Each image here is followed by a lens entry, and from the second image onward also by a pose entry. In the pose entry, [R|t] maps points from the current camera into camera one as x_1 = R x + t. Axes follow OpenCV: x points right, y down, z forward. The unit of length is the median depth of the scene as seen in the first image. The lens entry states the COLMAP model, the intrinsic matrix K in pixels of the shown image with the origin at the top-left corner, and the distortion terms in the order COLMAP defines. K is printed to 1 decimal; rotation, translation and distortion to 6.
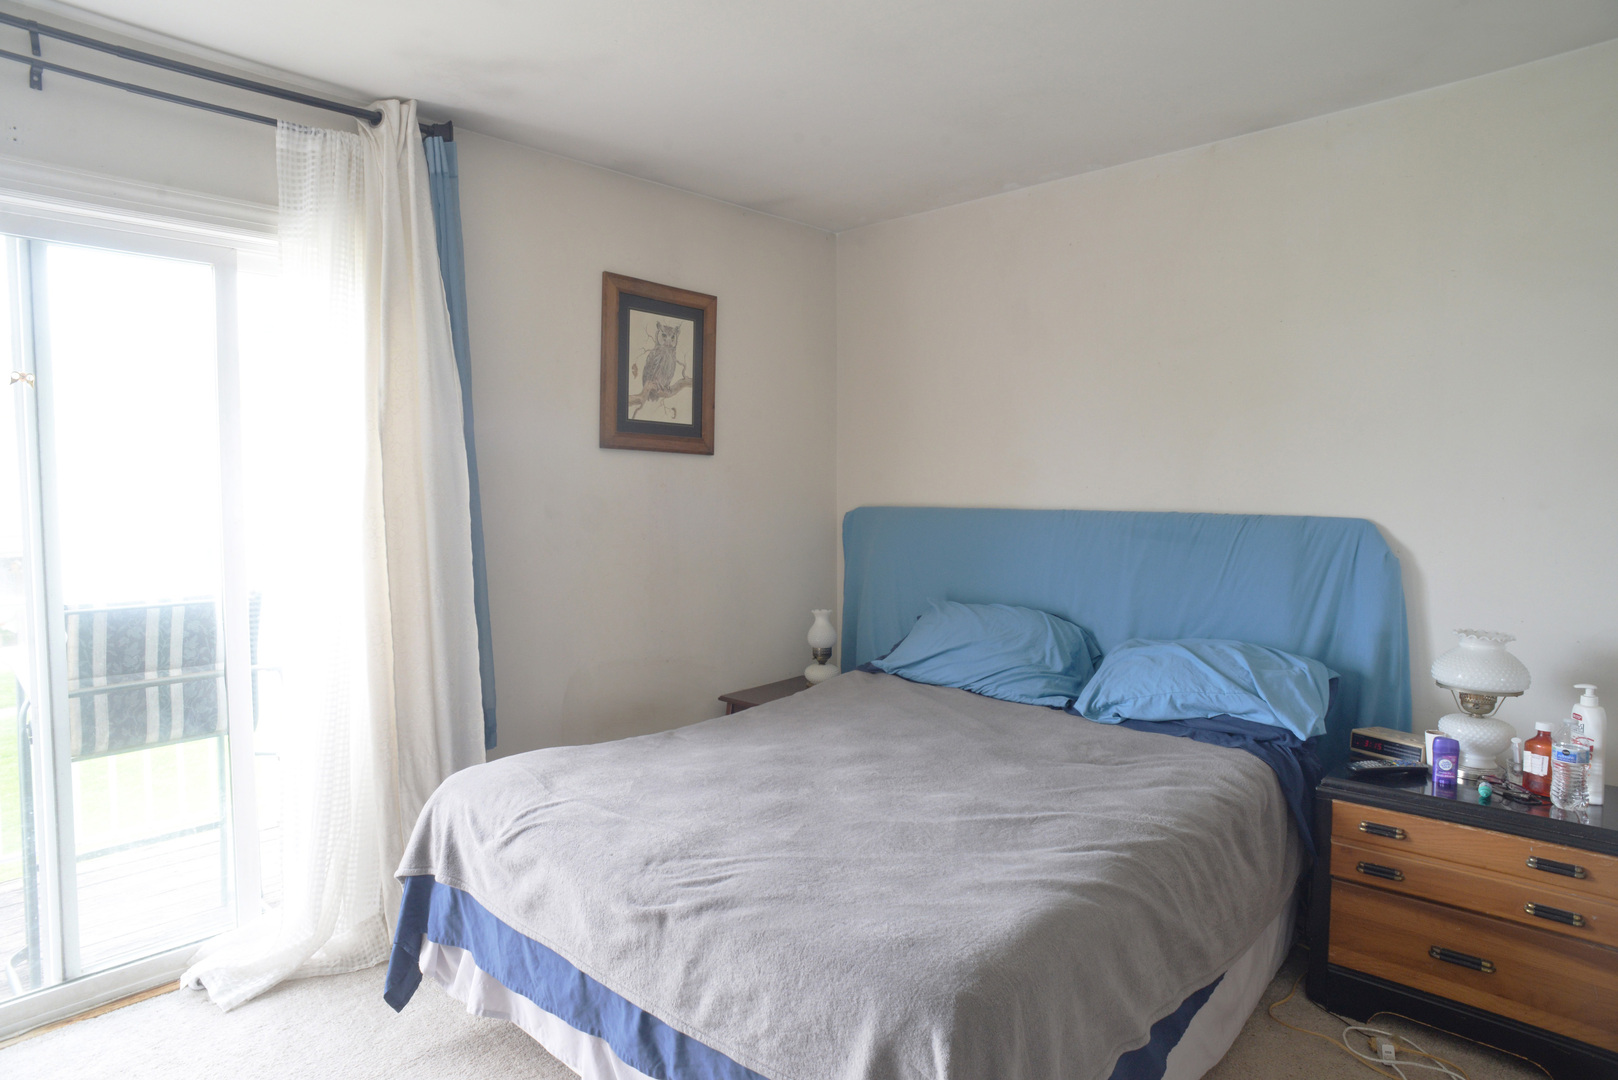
lens RADIAL K [[928.6, 0, 802.9], [0, 928.6, 535.5], [0, 0, 1]] dist [-0.090322, 0.060098]
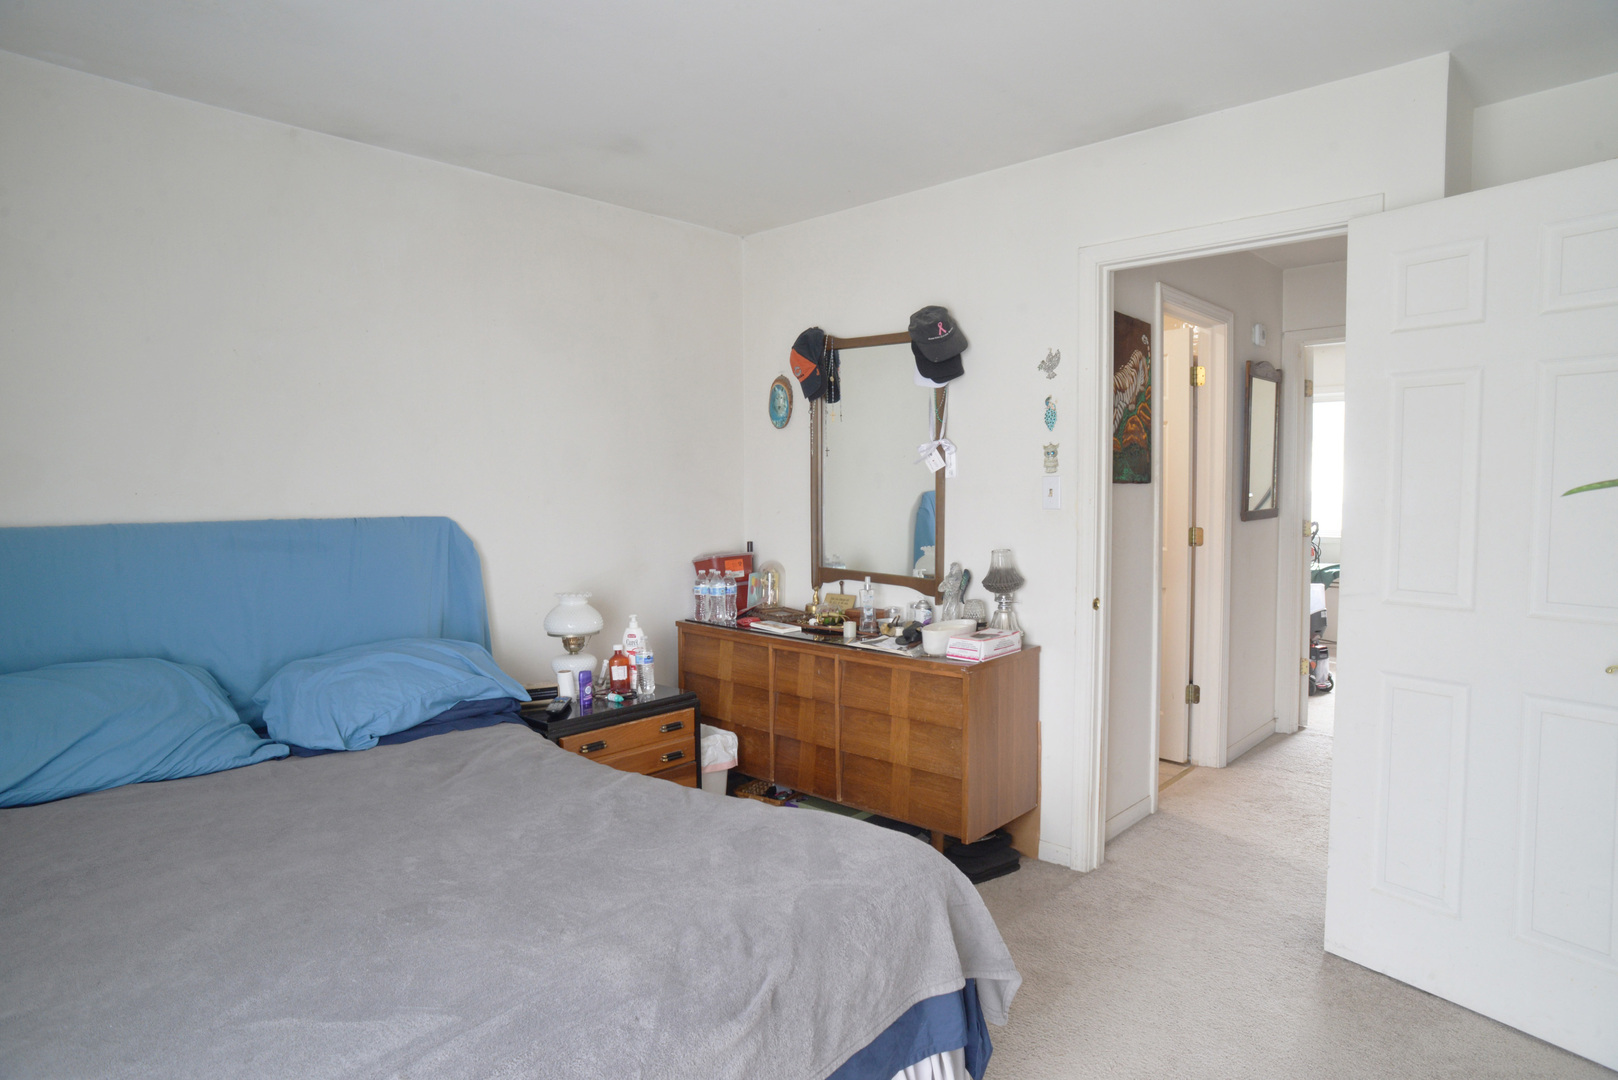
lens RADIAL K [[928.6, 0, 802.9], [0, 928.6, 535.5], [0, 0, 1]] dist [-0.090322, 0.060098]
pose [[-0.002534, -0.052205, 0.998633, -0.590713], [0.063404, 0.996619, 0.052261, -0.027784], [-0.997985, 0.063450, 0.000785, 0.576633]]
